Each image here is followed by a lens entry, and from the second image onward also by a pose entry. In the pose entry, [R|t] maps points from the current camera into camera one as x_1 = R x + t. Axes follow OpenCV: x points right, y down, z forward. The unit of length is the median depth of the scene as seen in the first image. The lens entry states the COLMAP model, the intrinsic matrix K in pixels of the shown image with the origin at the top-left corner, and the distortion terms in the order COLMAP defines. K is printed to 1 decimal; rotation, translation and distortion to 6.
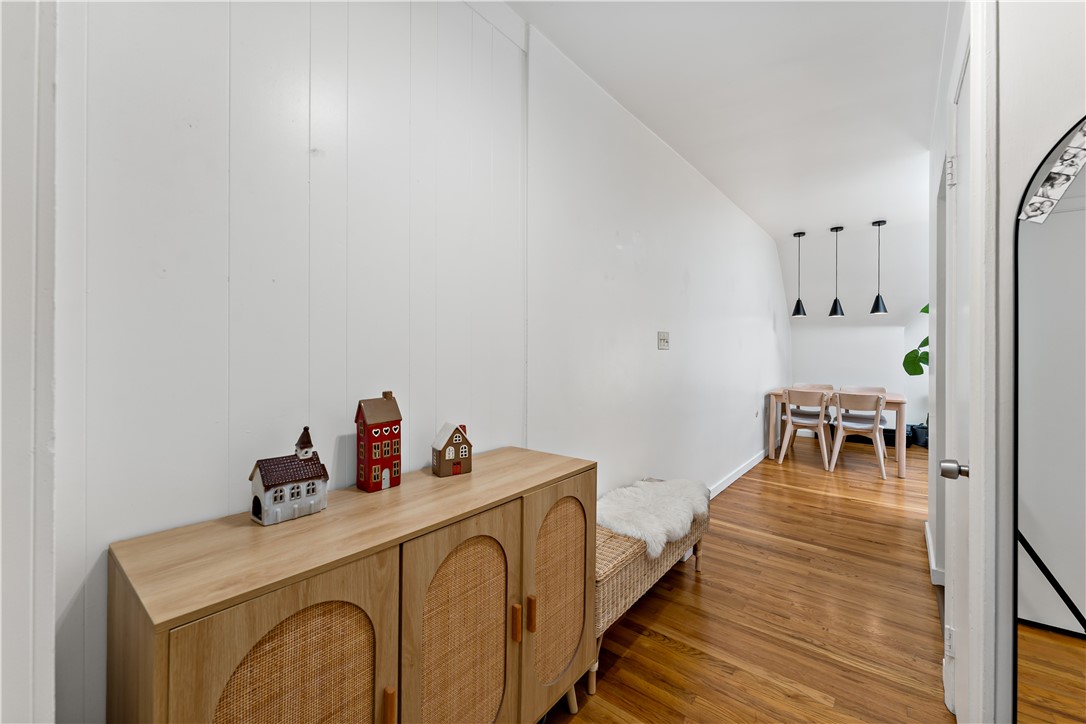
lens RADIAL K [[441.4, 0, 539.6], [0, 441.4, 358.9], [0, 0, 1]] dist [0.003932, 0.000122]
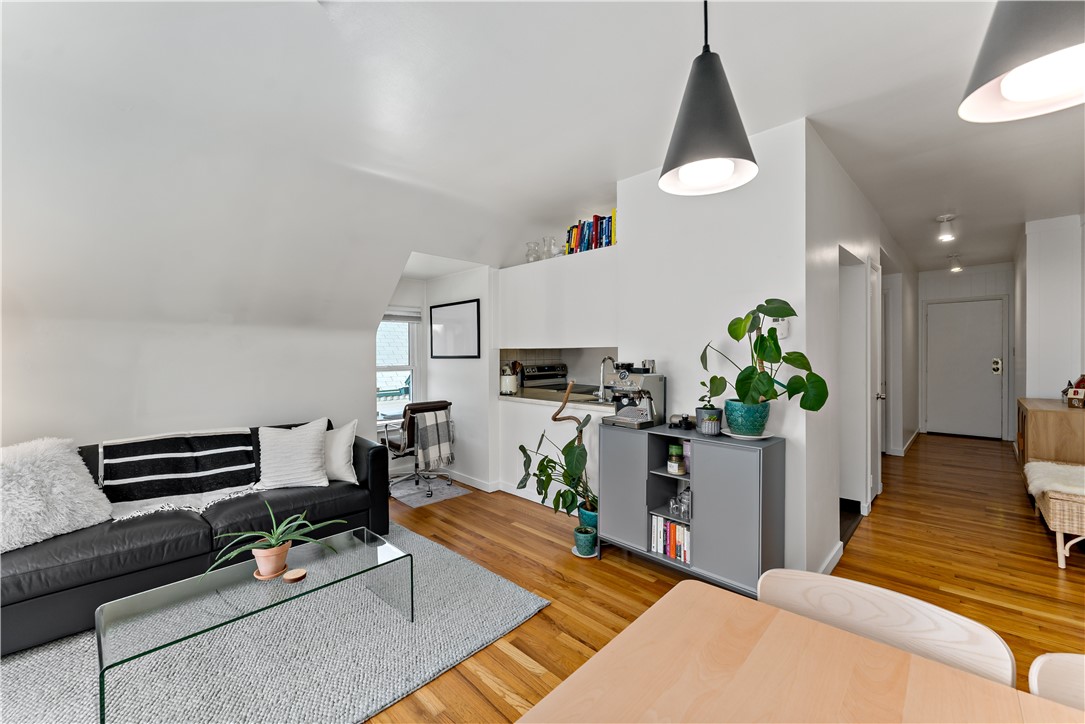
lens RADIAL K [[441.0, 0, 543.2], [0, 441.0, 359.1], [0, 0, 1]] dist [0.003932, 0.000122]
pose [[-0.996103, 0.011808, 0.087403, 1.061097], [0.013489, 0.999735, 0.018670, -0.047674], [-0.087159, 0.019777, -0.995998, 1.517858]]
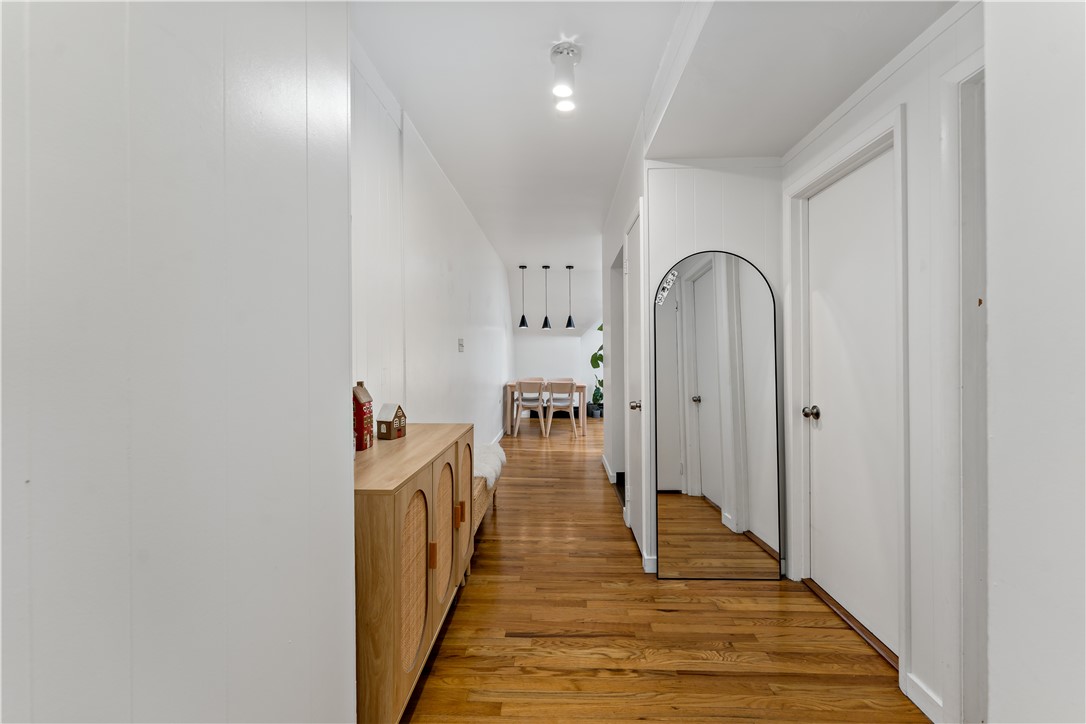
lens RADIAL K [[441.4, 0, 546.2], [0, 441.4, 356.3], [0, 0, 1]] dist [0.003932, 0.000122]
pose [[0.797041, -0.000853, 0.603925, -0.262195], [0.006348, 0.999956, -0.006966, 0.002536], [-0.603892, 0.009386, 0.797011, -0.176804]]
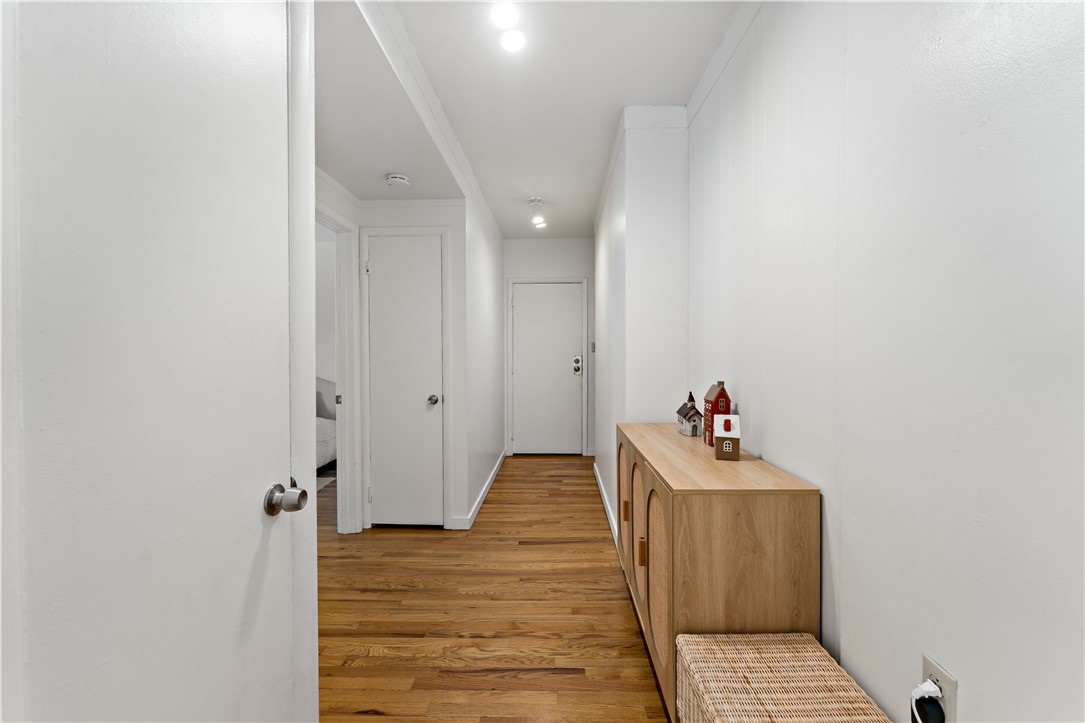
lens RADIAL K [[441.0, 0, 548.0], [0, 441.0, 357.4], [0, 0, 1]] dist [0.003932, 0.000122]
pose [[-0.786111, 0.010120, -0.618002, 0.364387], [-0.000169, 0.999862, 0.016589, -0.010798], [0.618085, 0.013145, -0.786001, 0.655807]]
